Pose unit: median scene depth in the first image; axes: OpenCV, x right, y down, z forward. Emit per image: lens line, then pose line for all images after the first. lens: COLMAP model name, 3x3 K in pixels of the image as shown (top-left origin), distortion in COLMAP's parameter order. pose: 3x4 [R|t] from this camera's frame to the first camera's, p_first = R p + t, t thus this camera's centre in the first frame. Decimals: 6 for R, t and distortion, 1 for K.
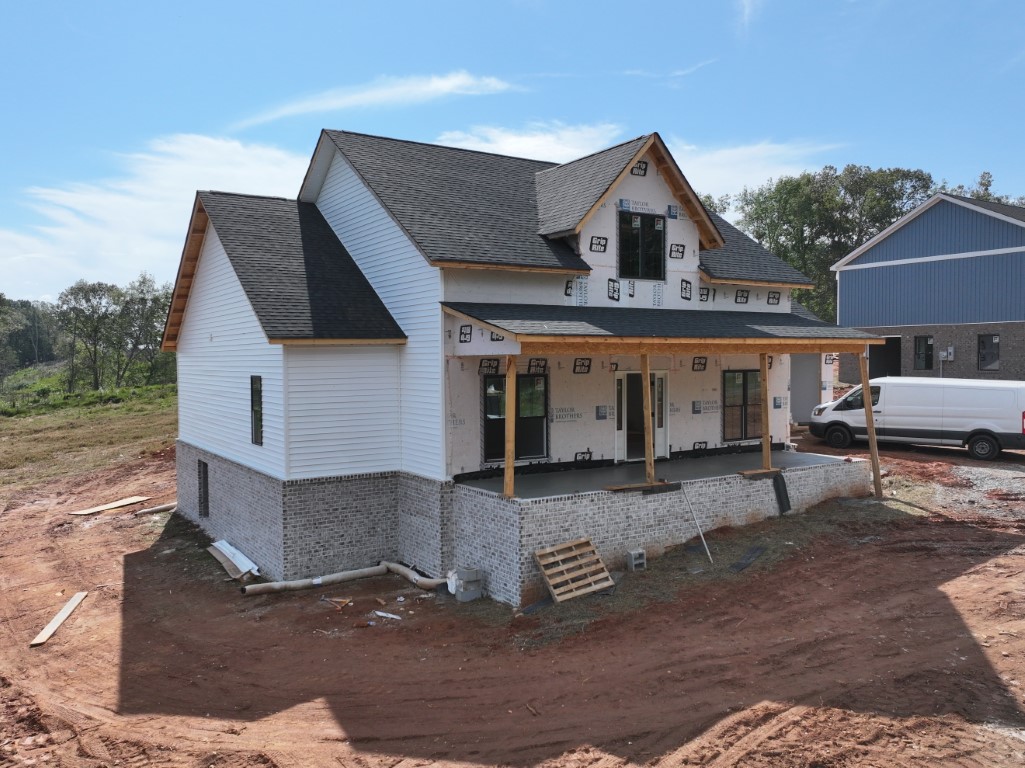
lens RADIAL K [[827.6, 0, 513.8], [0, 827.6, 382.7], [0, 0, 1]] dist [0.000086, -0.002612]
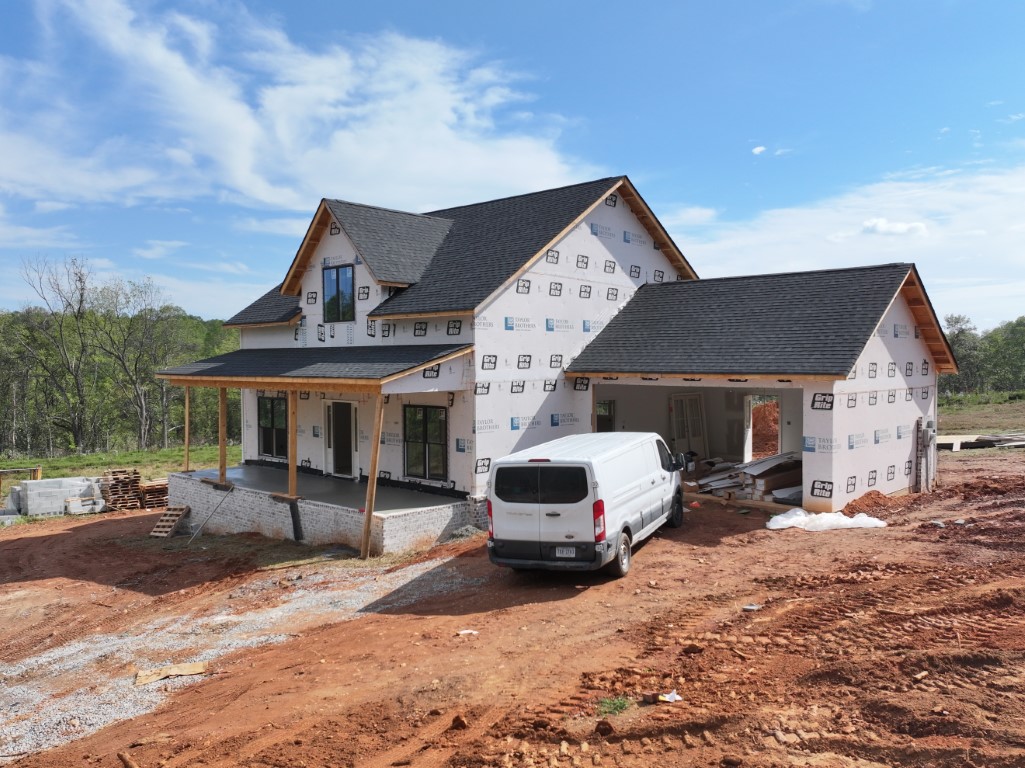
lens RADIAL K [[827.6, 0, 513.6], [0, 827.6, 384.1], [0, 0, 1]] dist [0.000086, -0.002612]
pose [[0.249909, 0.034232, -0.967664, 1.345496], [-0.027497, 0.999223, 0.028247, -0.076887], [0.967879, 0.019549, 0.250656, 0.942739]]
